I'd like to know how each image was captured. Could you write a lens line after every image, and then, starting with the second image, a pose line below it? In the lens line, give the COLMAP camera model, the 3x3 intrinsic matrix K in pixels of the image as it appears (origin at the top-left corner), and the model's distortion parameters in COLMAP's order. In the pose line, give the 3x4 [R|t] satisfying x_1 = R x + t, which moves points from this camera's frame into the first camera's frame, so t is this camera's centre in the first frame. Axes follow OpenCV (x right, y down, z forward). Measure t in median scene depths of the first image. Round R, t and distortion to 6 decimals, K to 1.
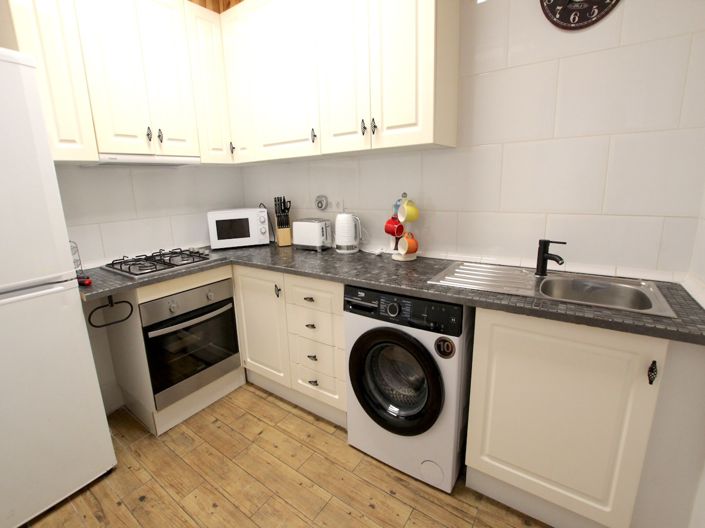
lens RADIAL K [[328.0, 0, 355.7], [0, 328.0, 258.3], [0, 0, 1]] dist [-0.029145, 0.001136]
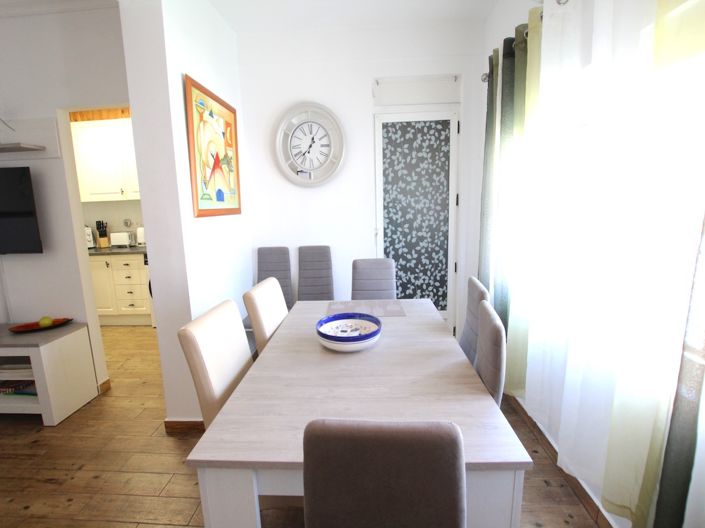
lens RADIAL K [[328.0, 0, 346.7], [0, 328.0, 258.1], [0, 0, 1]] dist [-0.029145, 0.001136]
pose [[0.861472, -0.077947, 0.501787, 0.036717], [0.119280, 0.991563, -0.050752, 0.291021], [-0.493597, 0.103575, 0.863501, -1.283267]]
